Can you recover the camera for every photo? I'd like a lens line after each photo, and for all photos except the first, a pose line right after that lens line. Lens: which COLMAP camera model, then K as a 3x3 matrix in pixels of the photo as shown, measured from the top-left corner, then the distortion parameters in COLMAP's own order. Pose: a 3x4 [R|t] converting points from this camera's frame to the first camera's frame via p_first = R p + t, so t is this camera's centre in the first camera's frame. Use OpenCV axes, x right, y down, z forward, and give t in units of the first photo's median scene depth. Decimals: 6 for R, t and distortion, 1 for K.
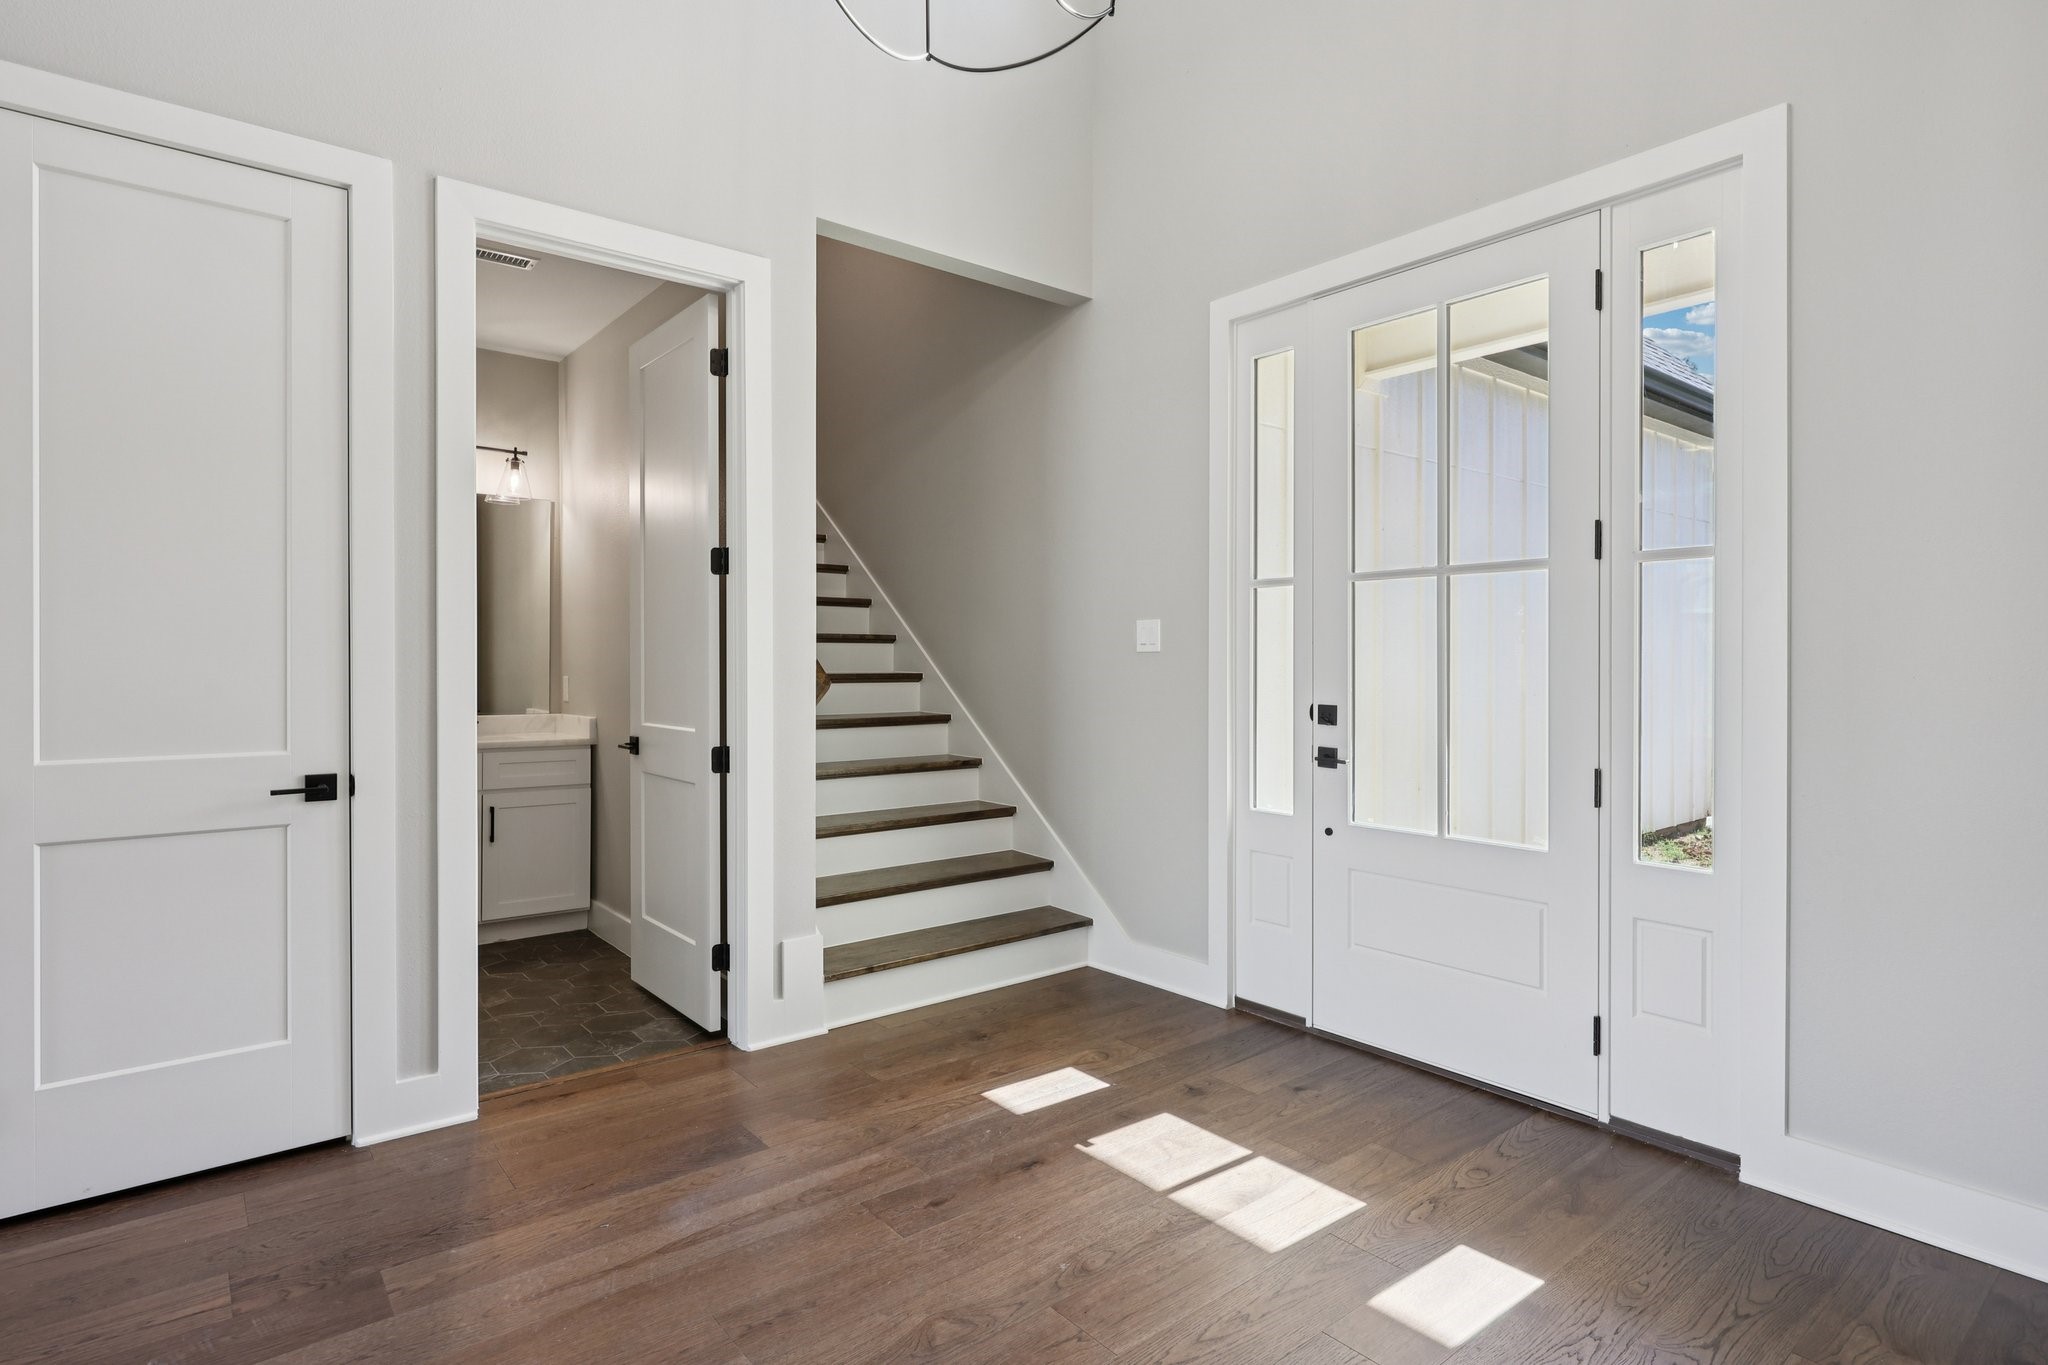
lens RADIAL K [[1043.5, 0, 1027.7], [0, 1043.5, 671.9], [0, 0, 1]] dist [0.002218, -0.000553]
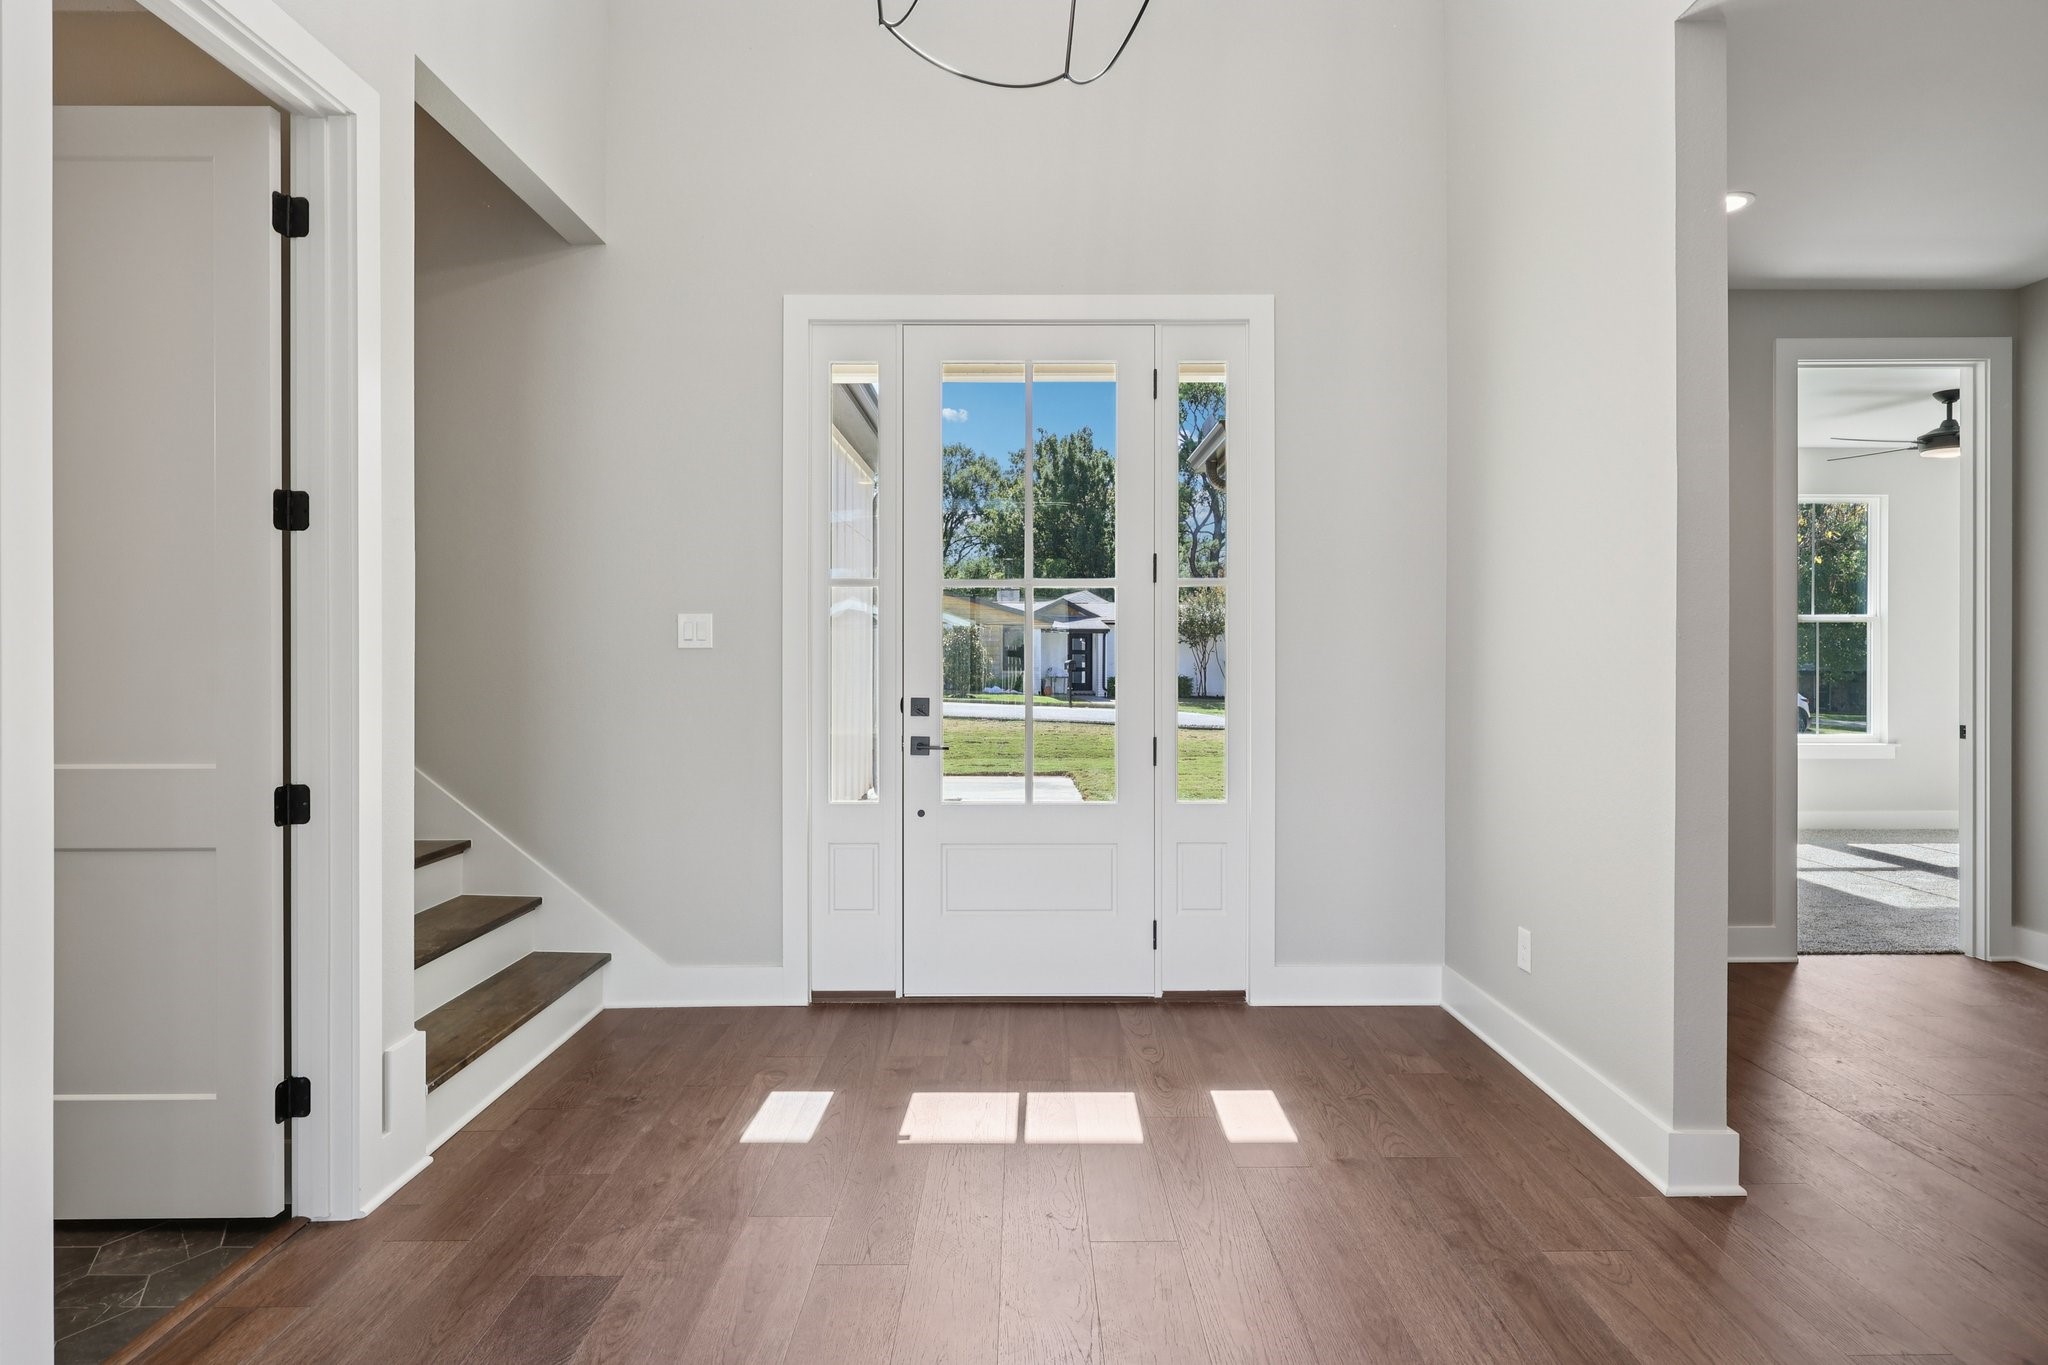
lens RADIAL K [[1106.2, 0, 1026.0], [0, 1106.2, 667.3], [0, 0, 1]] dist [0.007072, -0.000103]
pose [[0.631810, -0.008320, 0.775079, -0.551644], [0.008130, 0.999959, 0.004106, -0.004753], [-0.775081, 0.003708, 0.631852, 0.181596]]
